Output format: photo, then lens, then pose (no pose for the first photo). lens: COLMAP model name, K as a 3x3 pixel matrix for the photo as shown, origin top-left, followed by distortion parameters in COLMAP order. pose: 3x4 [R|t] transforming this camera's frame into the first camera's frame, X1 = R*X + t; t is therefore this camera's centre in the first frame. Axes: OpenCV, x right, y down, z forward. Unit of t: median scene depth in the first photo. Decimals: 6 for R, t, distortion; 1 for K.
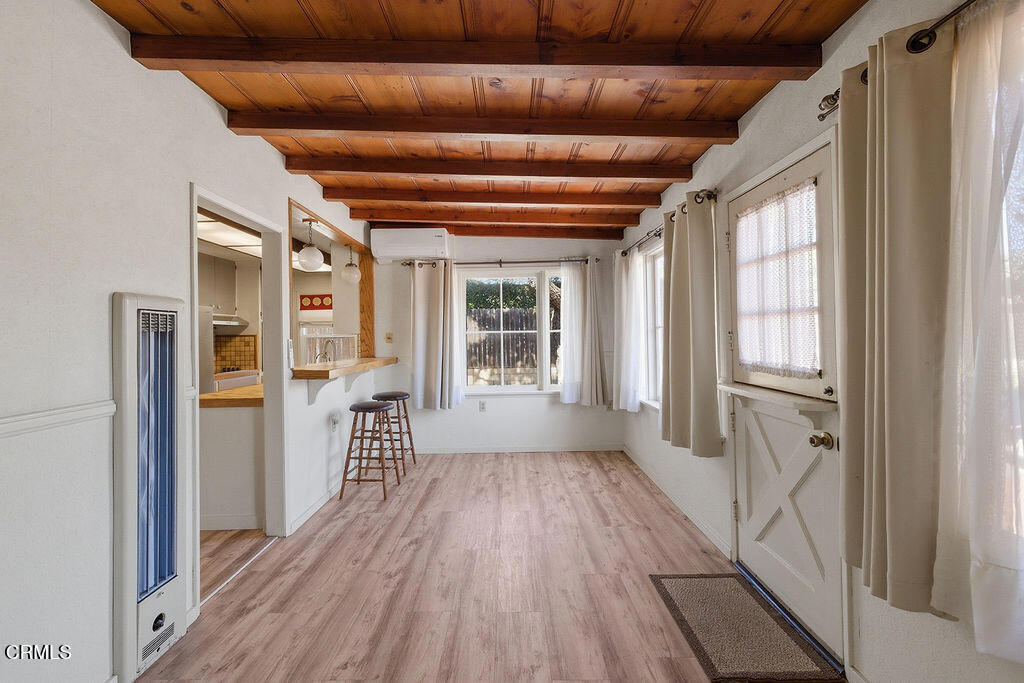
lens RADIAL K [[430.1, 0, 512.5], [0, 430.1, 337.6], [0, 0, 1]] dist [0.007539, 0.000139]
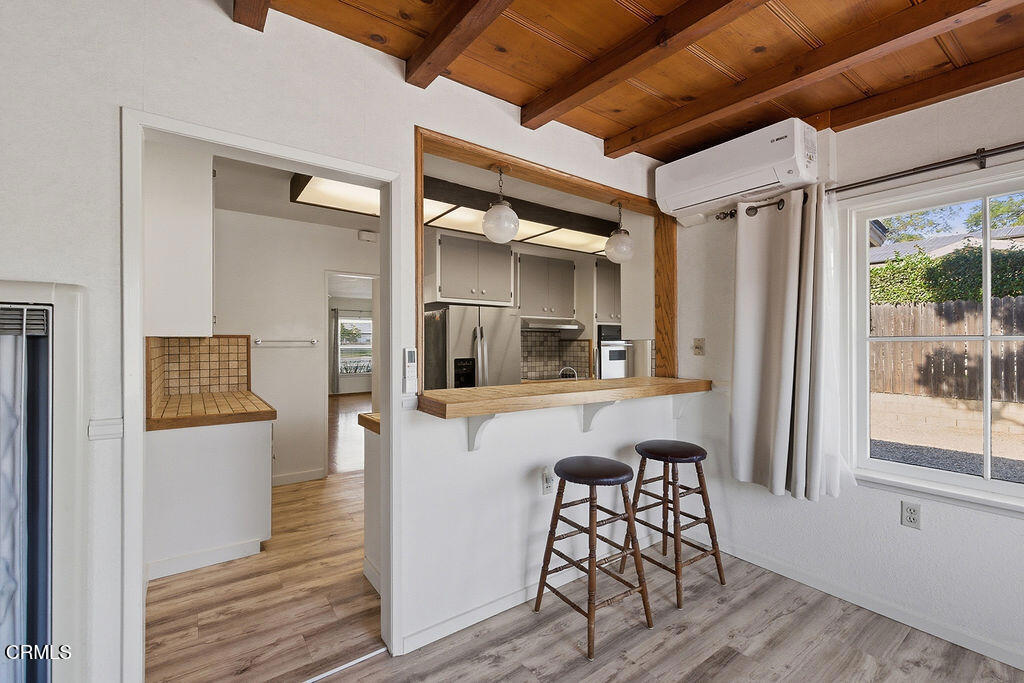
lens RADIAL K [[430.1, 0, 504.0], [0, 430.1, 341.3], [0, 0, 1]] dist [0.007539, 0.000139]
pose [[0.567502, 0.012448, -0.823278, 0.053503], [-0.013783, 0.999889, 0.005618, -0.006737], [0.823256, 0.008159, 0.567611, 0.448382]]
